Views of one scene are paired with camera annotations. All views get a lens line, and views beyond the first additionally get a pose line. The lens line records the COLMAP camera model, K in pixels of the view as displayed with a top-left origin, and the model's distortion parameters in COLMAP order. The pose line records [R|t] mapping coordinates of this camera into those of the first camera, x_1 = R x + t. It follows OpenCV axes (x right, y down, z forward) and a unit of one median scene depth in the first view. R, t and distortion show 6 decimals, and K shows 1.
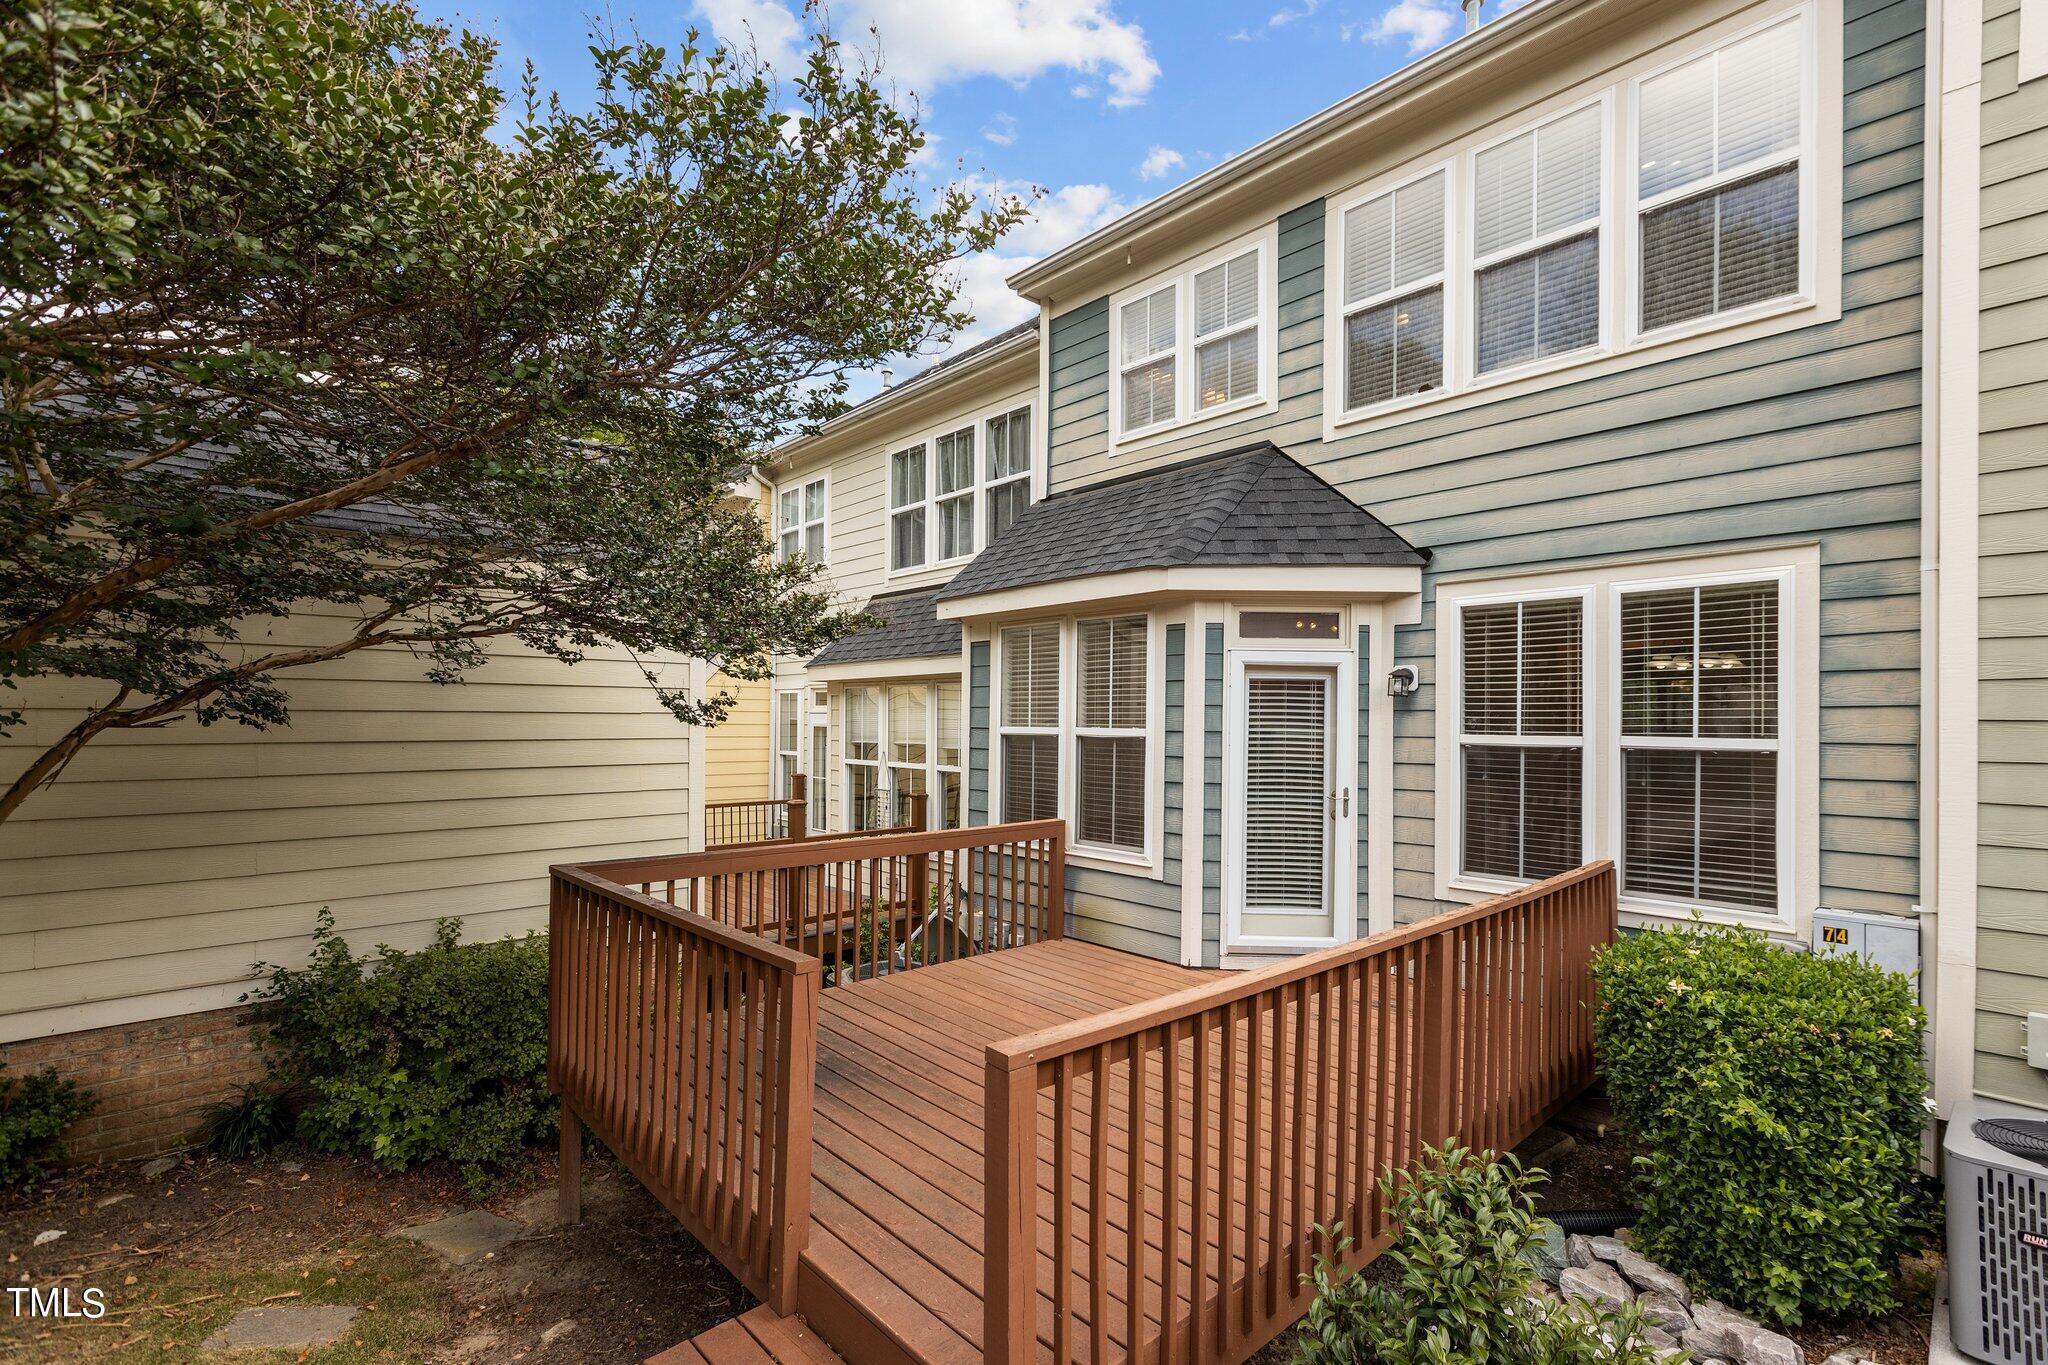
lens RADIAL K [[936.2, 0, 1034.2], [0, 936.2, 711.9], [0, 0, 1]] dist [-0.008010, -0.000586]
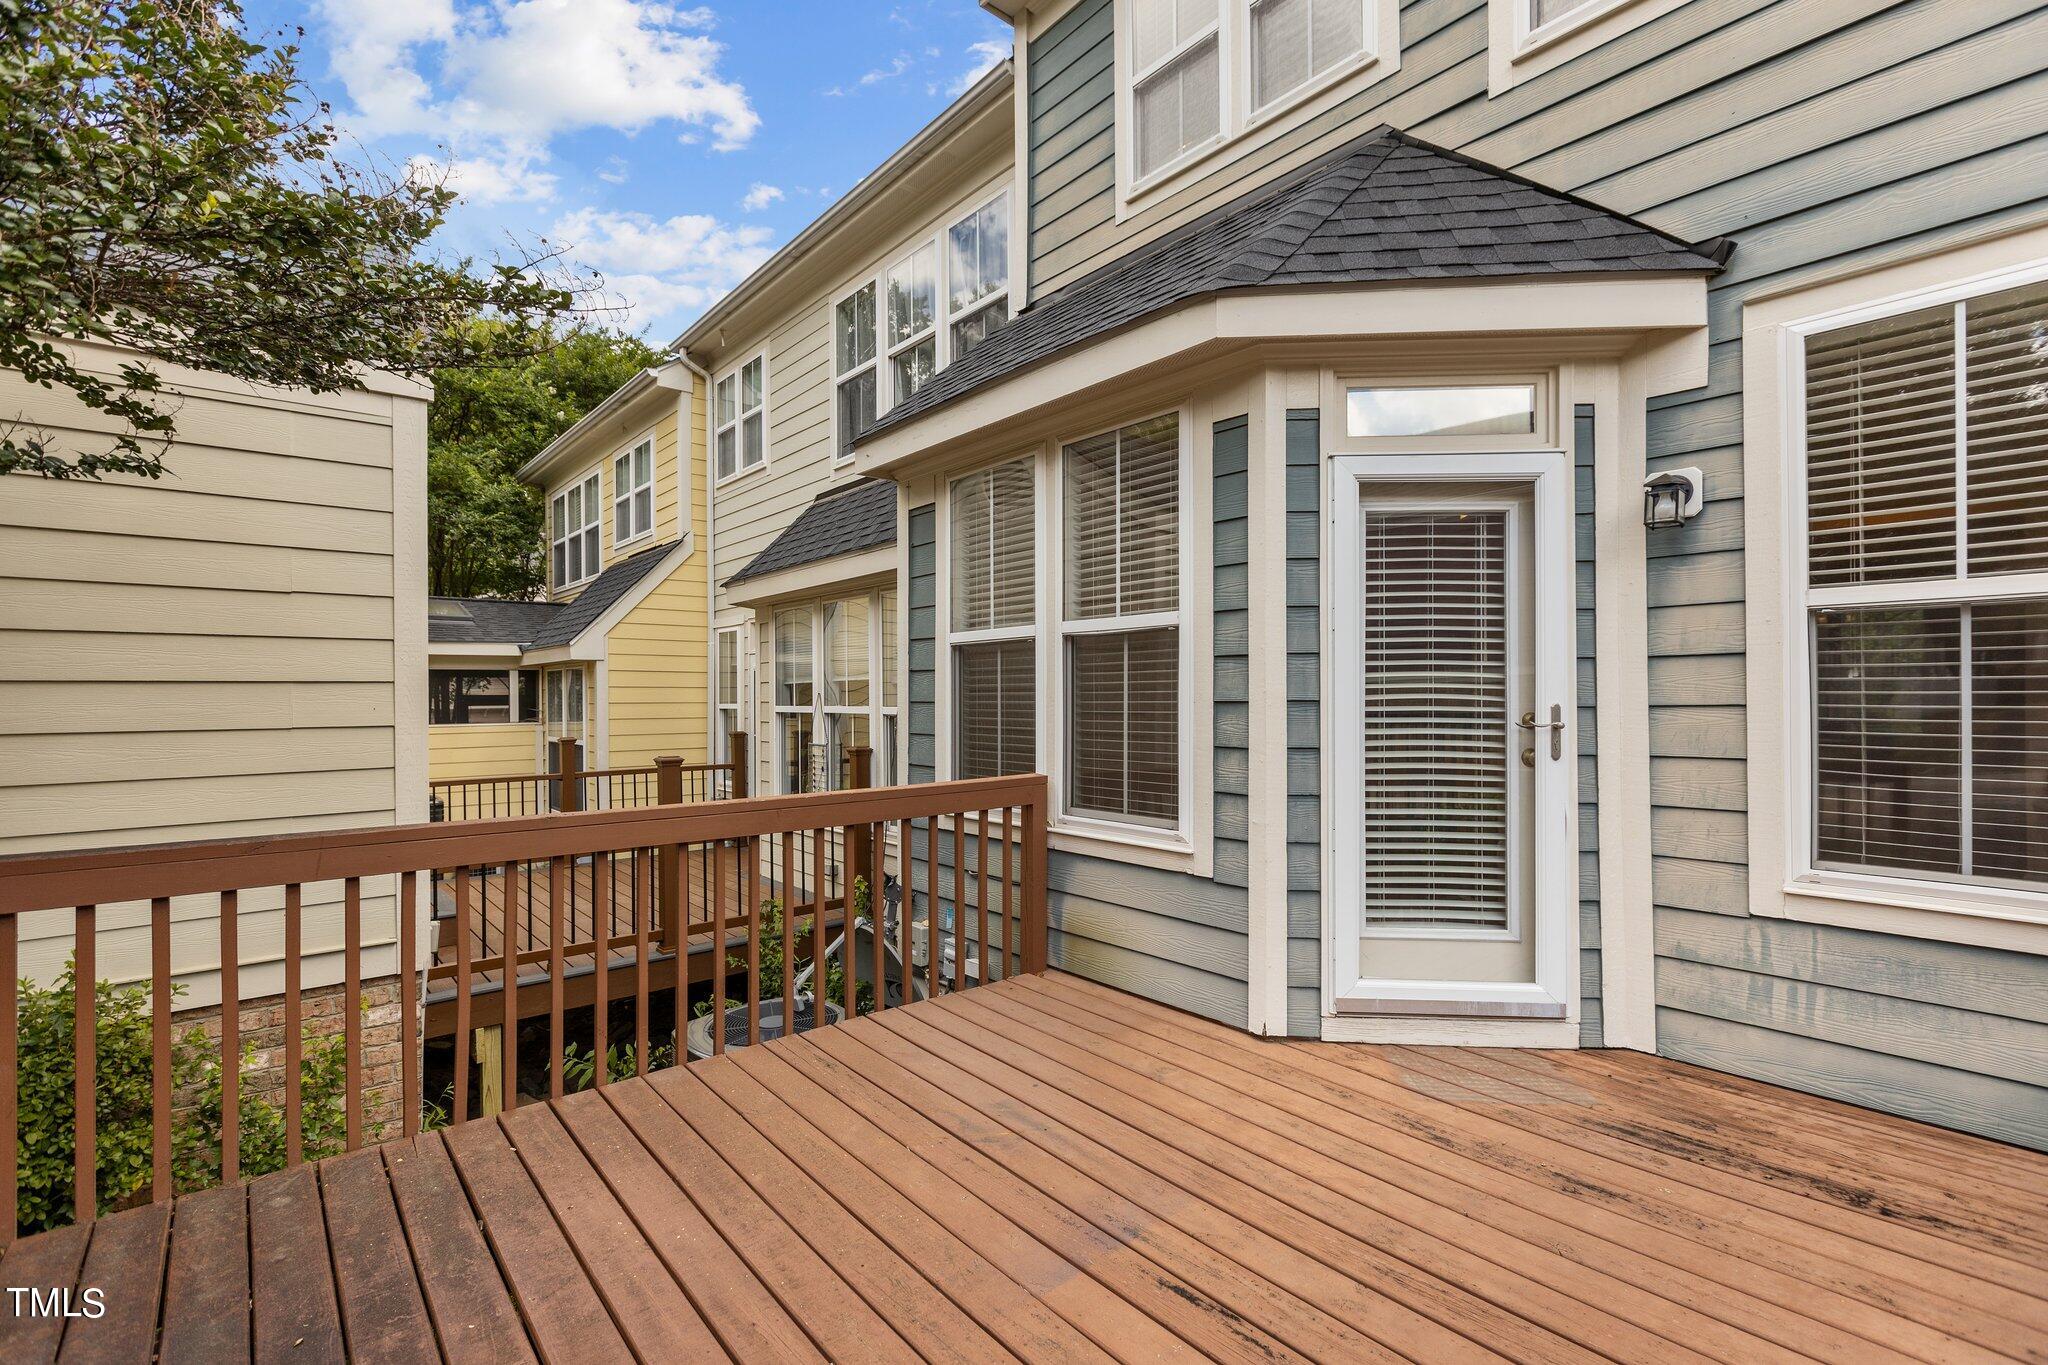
lens RADIAL K [[927.6, 0, 1024.0], [0, 927.6, 682.5], [0, 0, 1]] dist [-0.002511, 0.000107]
pose [[0.998925, -0.011817, -0.044817, 0.047202], [0.011323, 0.999873, -0.011257, 0.063865], [0.044944, 0.010738, 0.998932, 0.410085]]
